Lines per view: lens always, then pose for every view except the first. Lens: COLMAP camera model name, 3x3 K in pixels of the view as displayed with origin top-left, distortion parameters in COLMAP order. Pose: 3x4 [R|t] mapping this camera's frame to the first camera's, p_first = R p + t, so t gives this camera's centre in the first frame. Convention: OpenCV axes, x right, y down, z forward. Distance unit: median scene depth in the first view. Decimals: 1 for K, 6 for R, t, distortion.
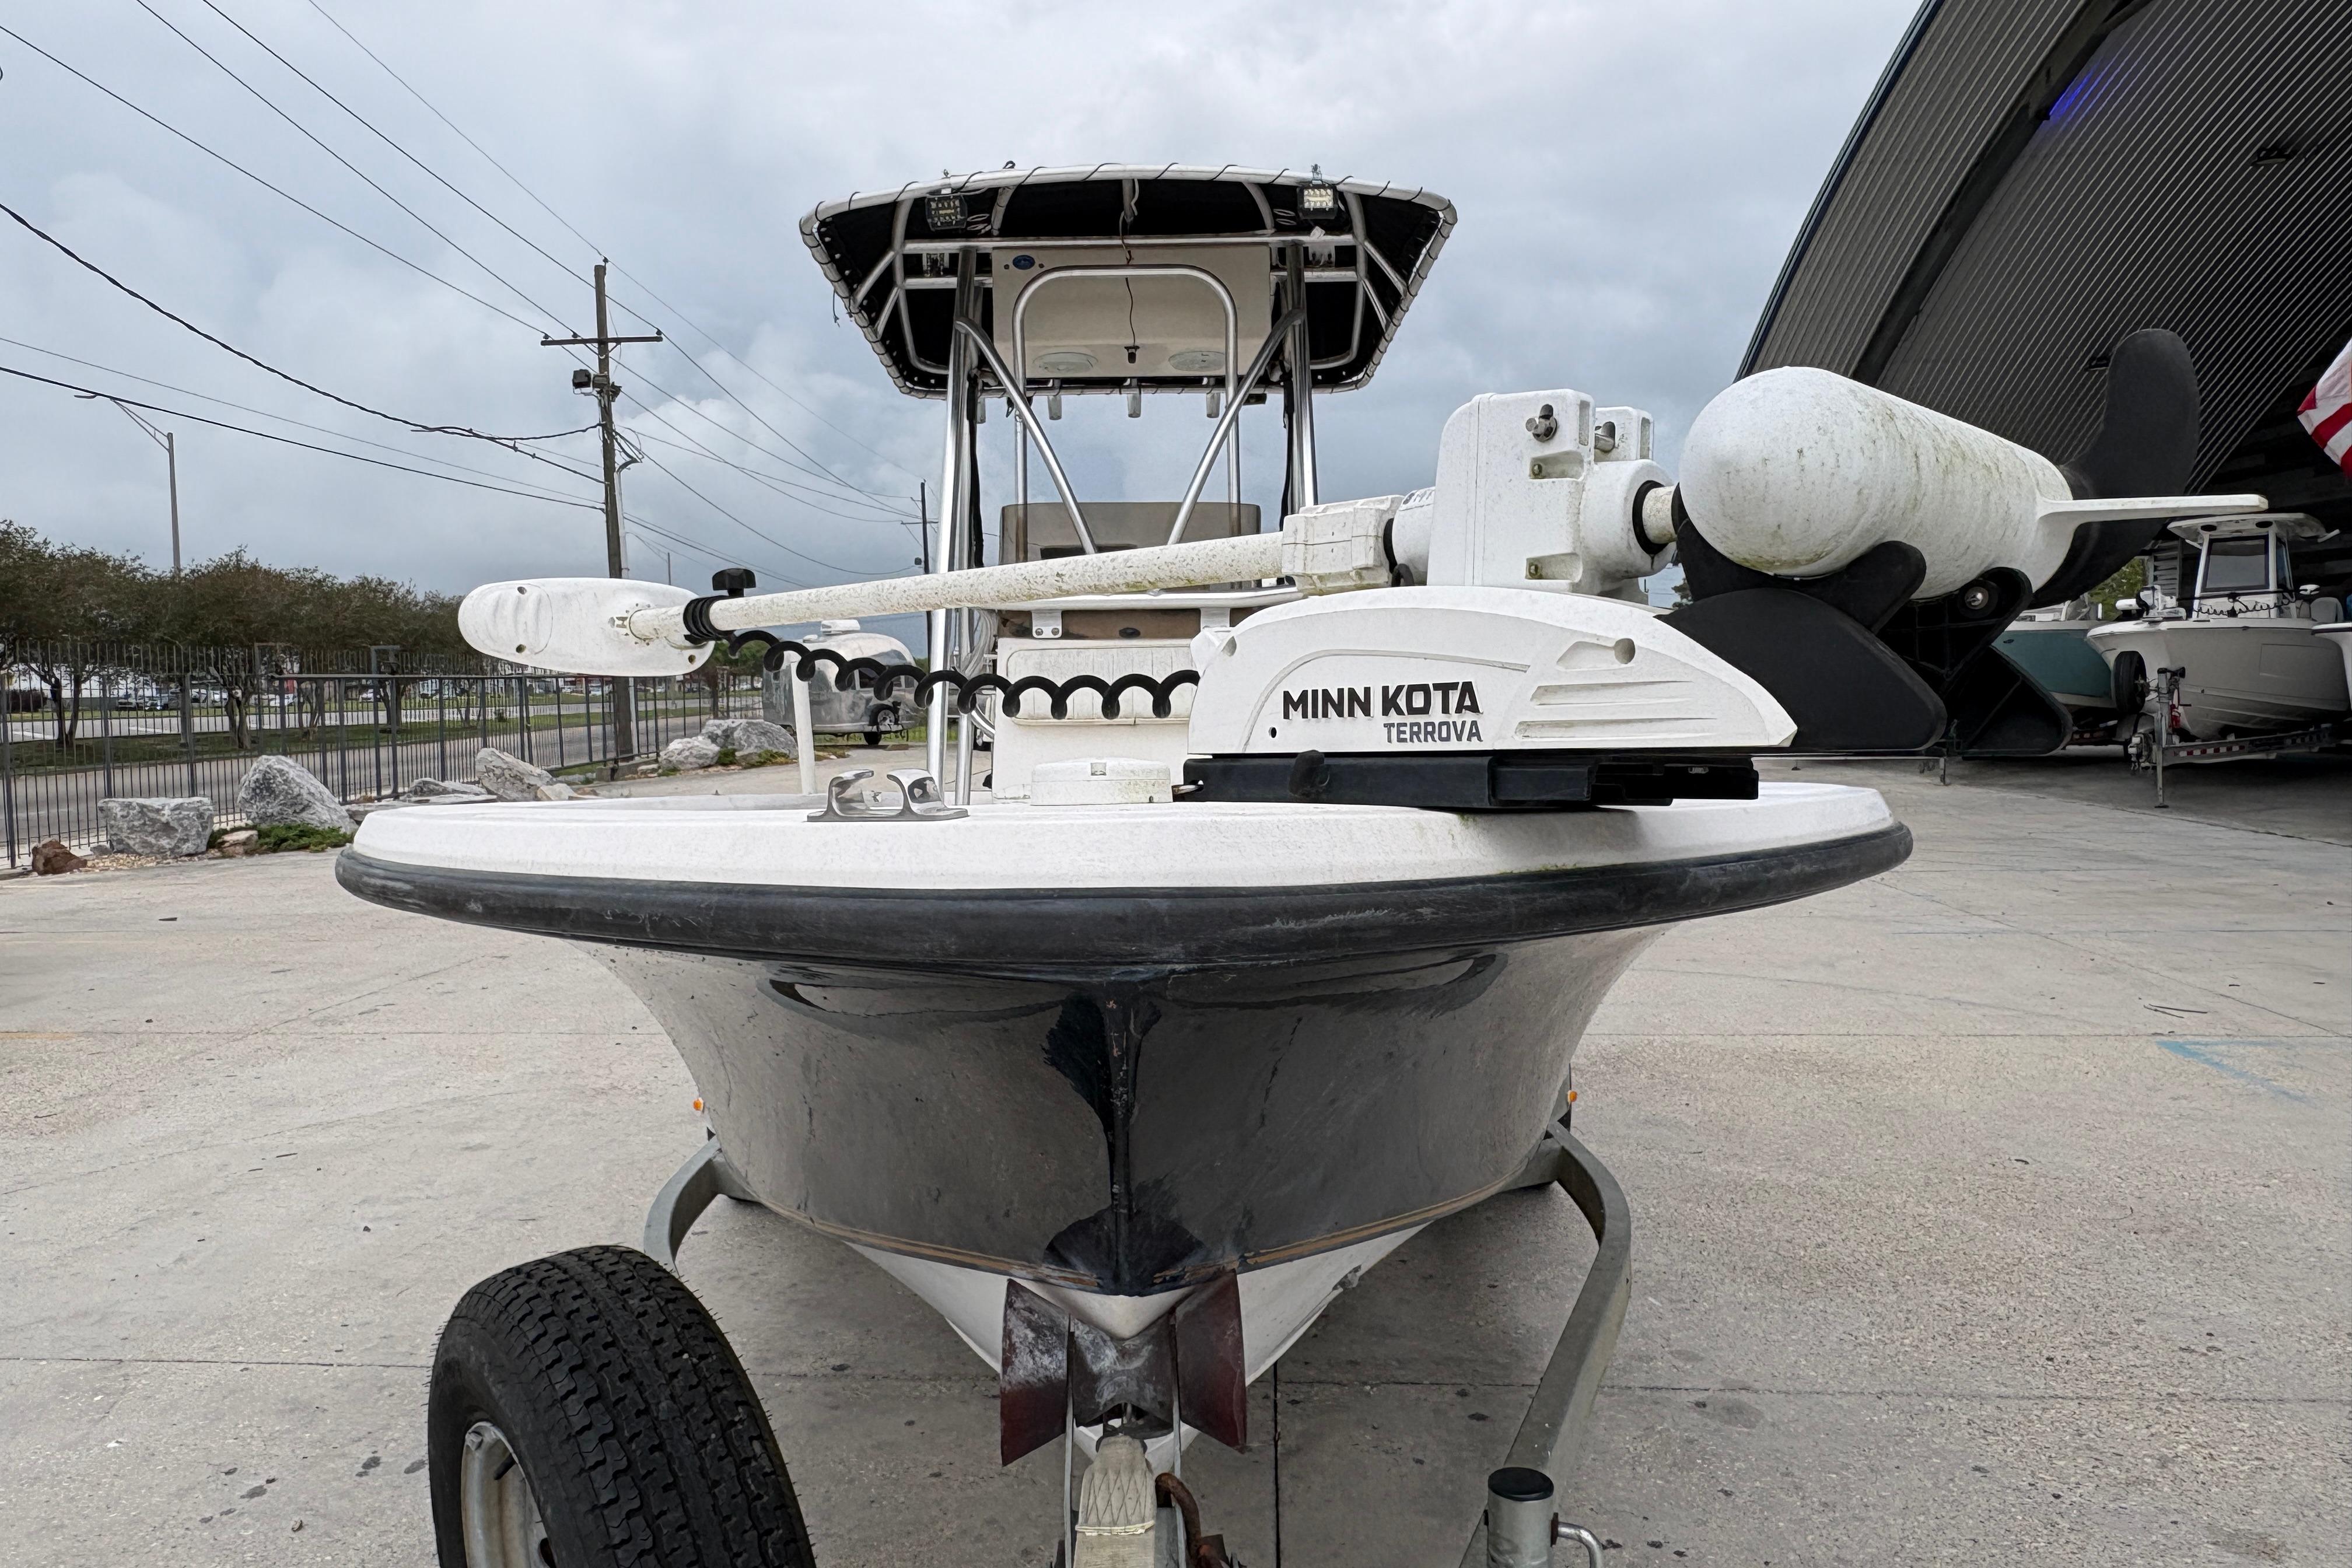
lens RADIAL K [[1682.3, 0, 1144.6], [0, 1682.3, 782.9], [0, 0, 1]] dist [-0.012719, 0.015964]
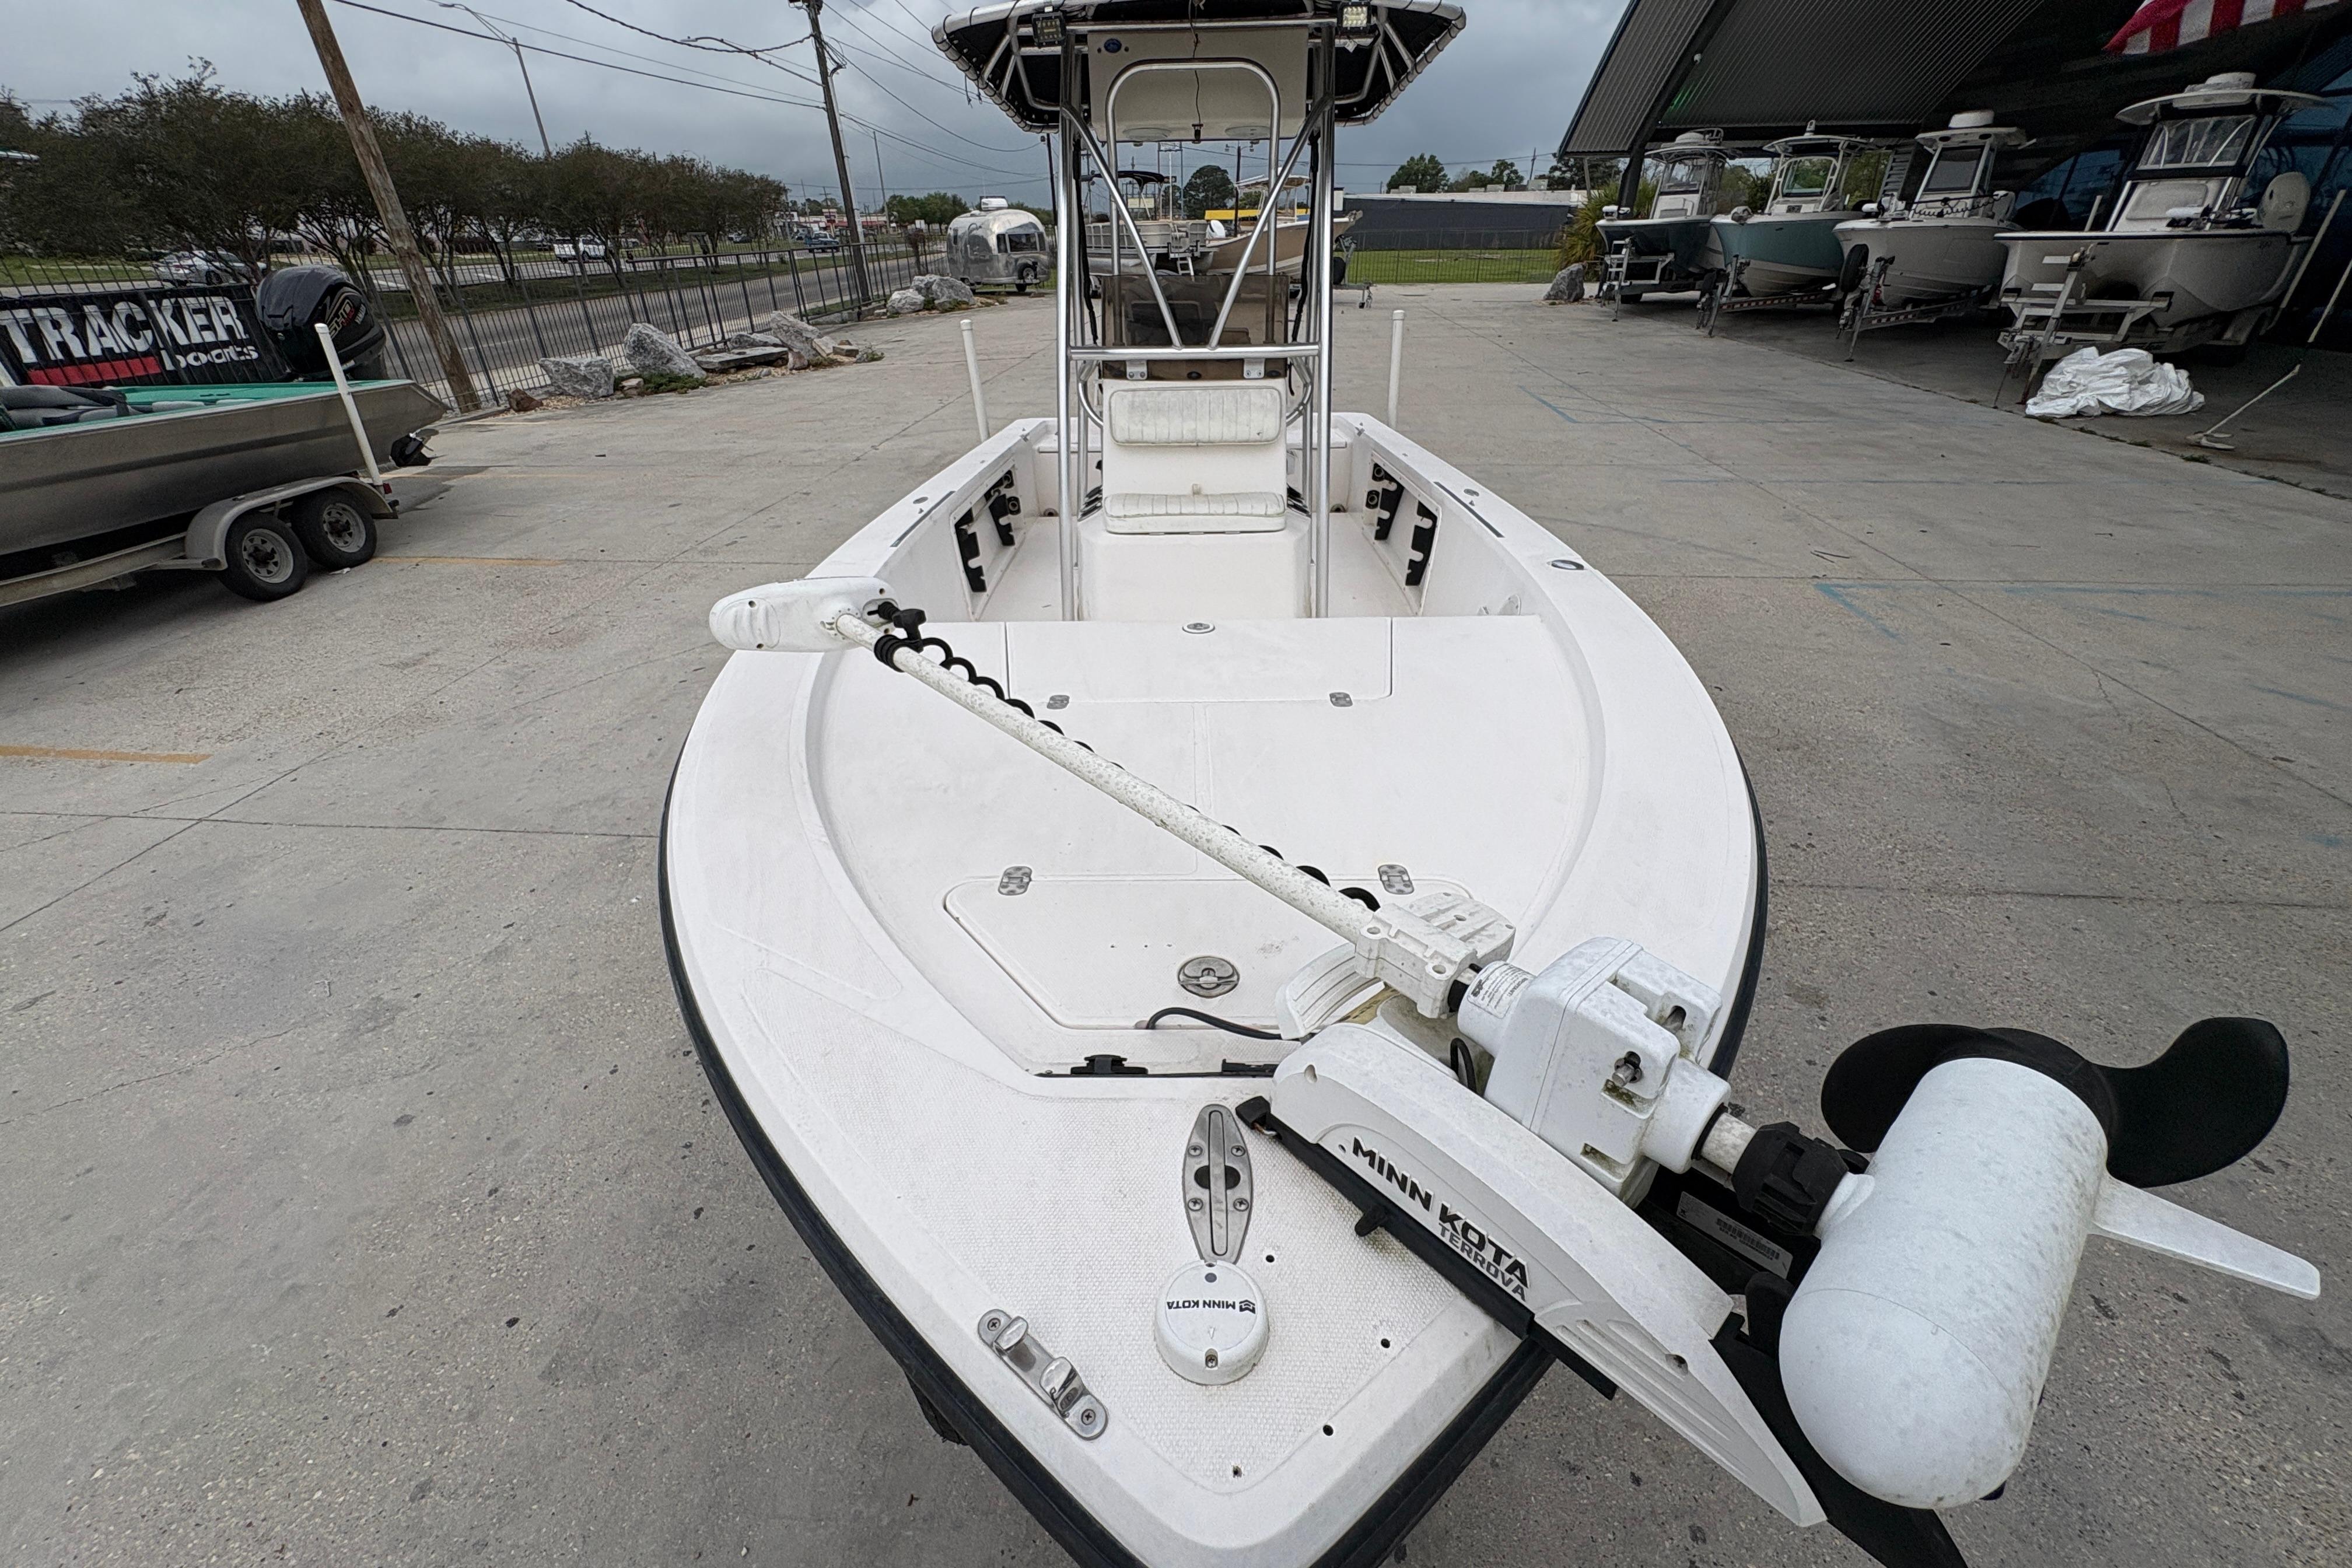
lens RADIAL K [[943.1, 0, 1172.8], [0, 943.1, 780.8], [0, 0, 1]] dist [0.000357, 0.000071]
pose [[0.999804, 0.009316, -0.017477, -0.004410], [-0.000340, 0.890412, 0.455156, -0.066179], [0.019802, -0.455060, 0.890240, 0.055215]]
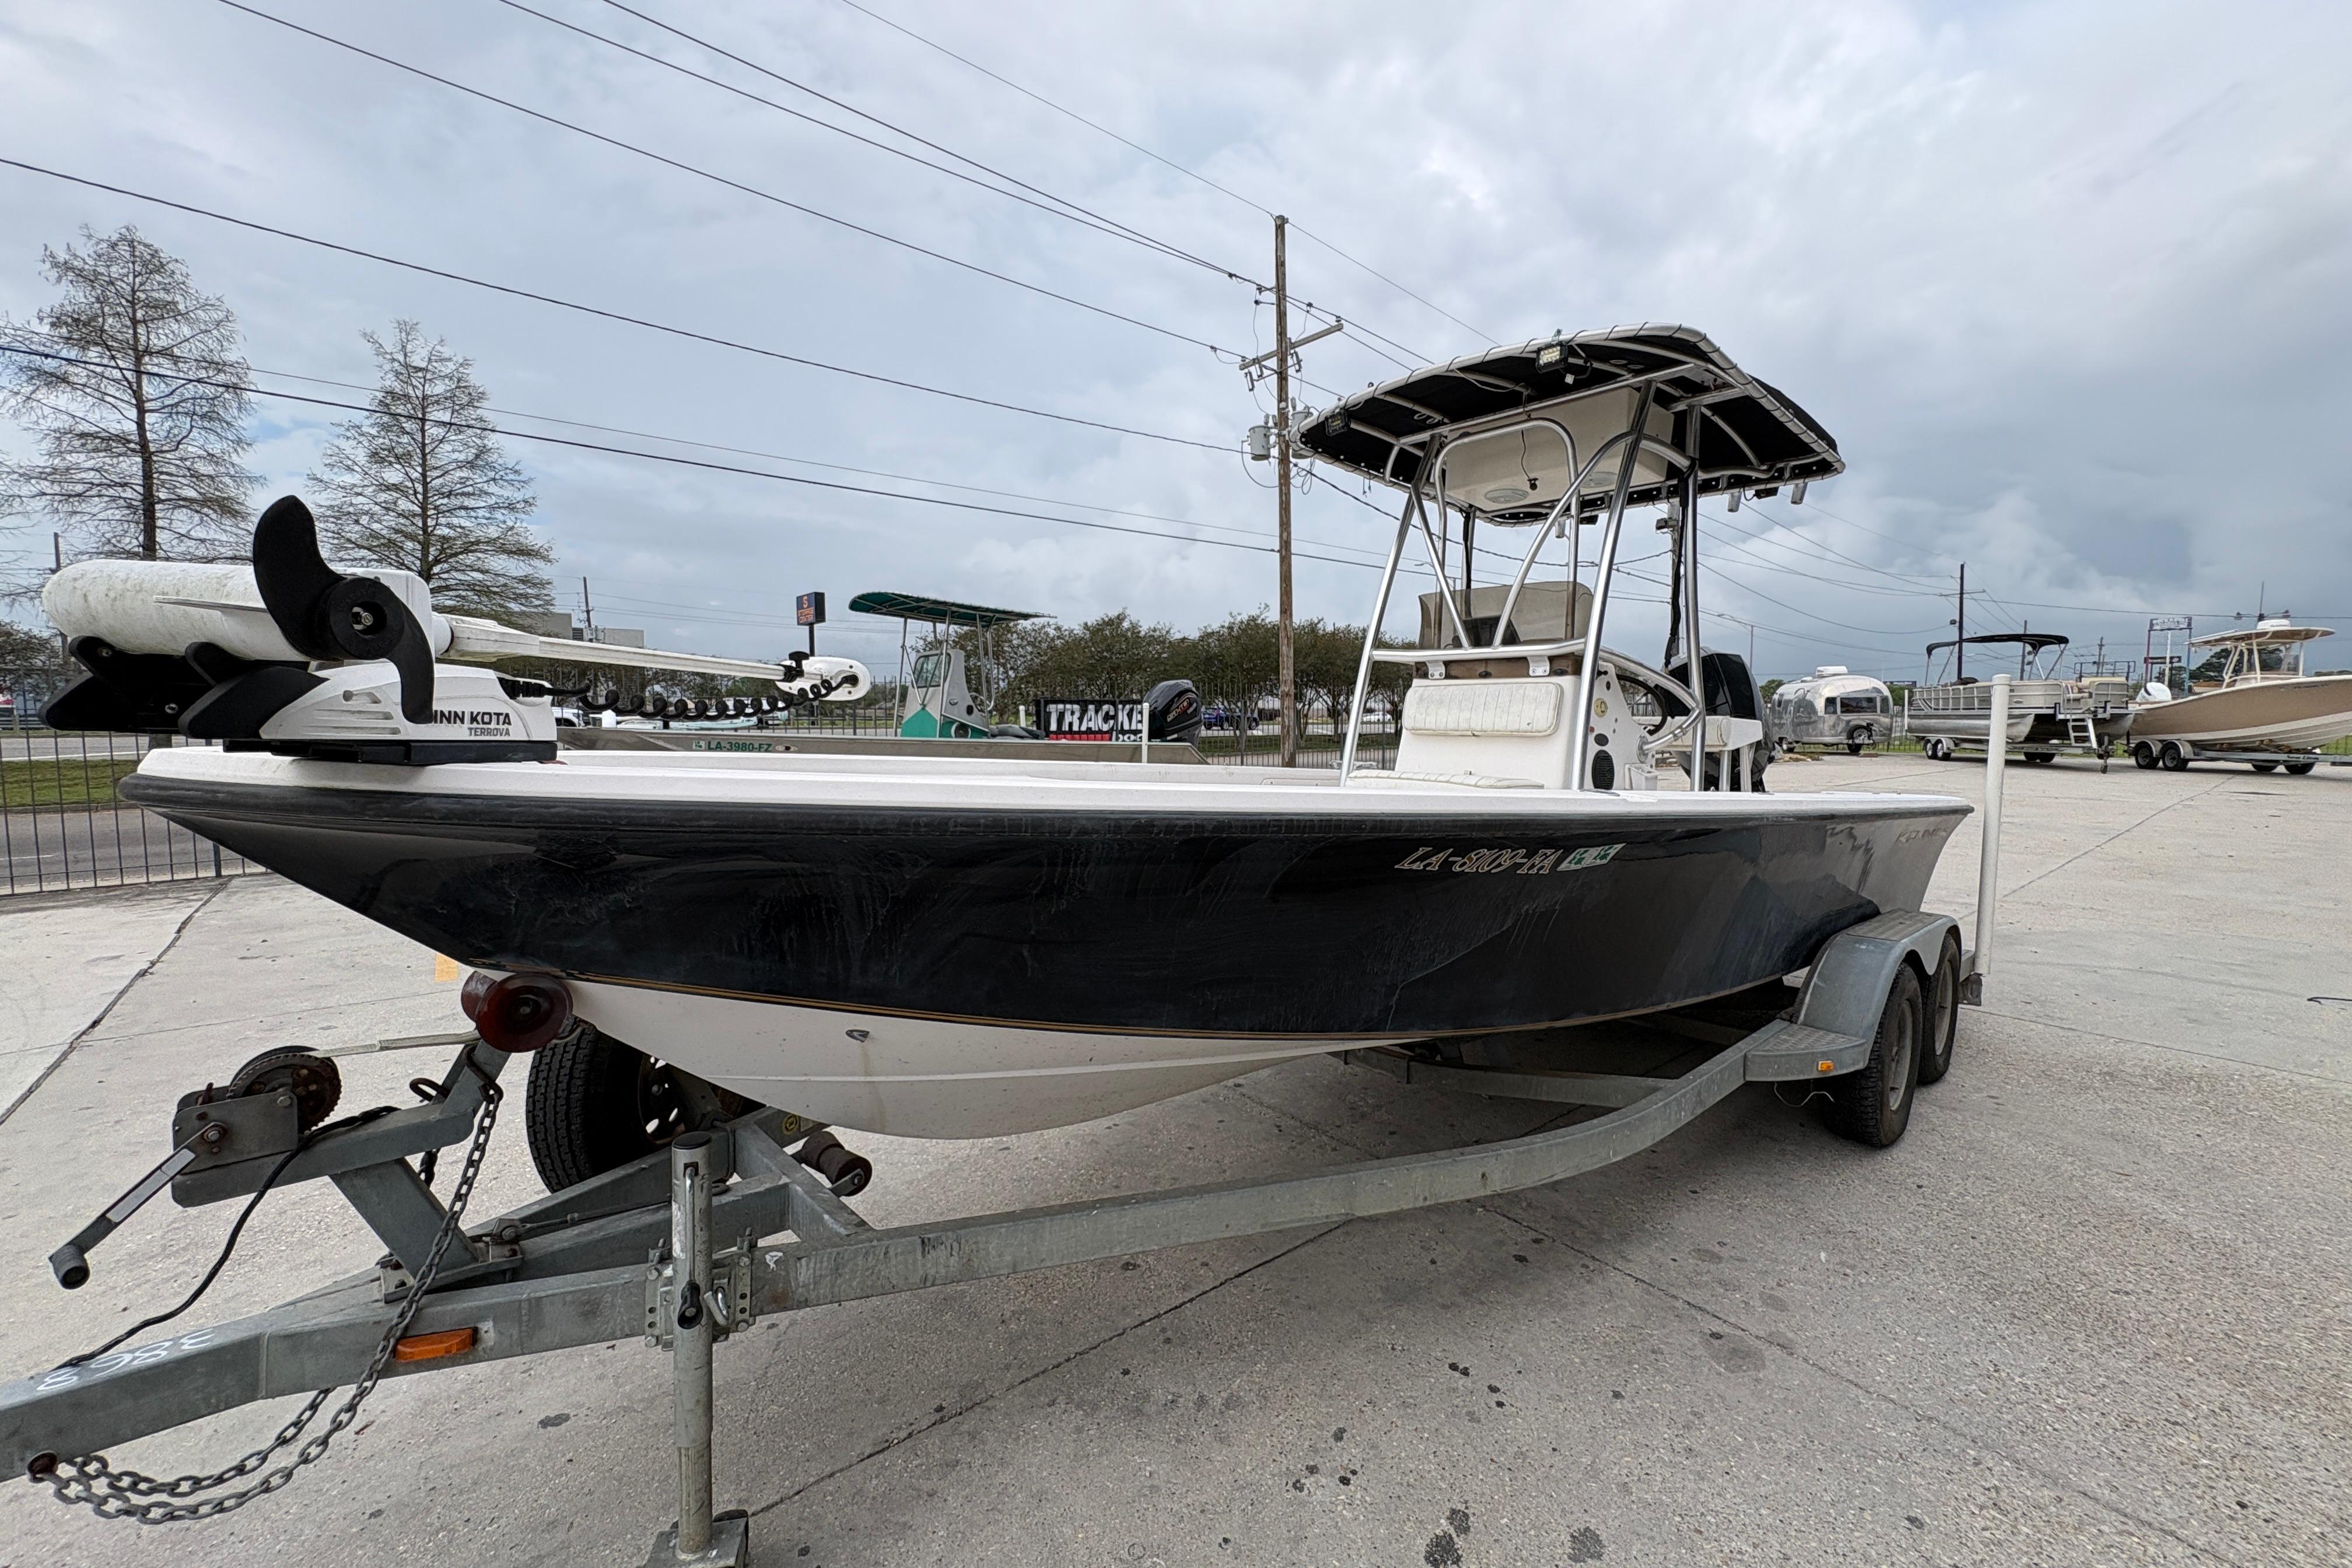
lens RADIAL K [[943.1, 0, 1175.9], [0, 943.1, 782.1], [0, 0, 1]] dist [0.000357, 0.000071]
pose [[0.669679, 0.066820, -0.739638, 0.195318], [-0.052276, 0.997715, 0.042803, -0.006614], [0.740808, 0.010001, 0.671642, 0.102962]]
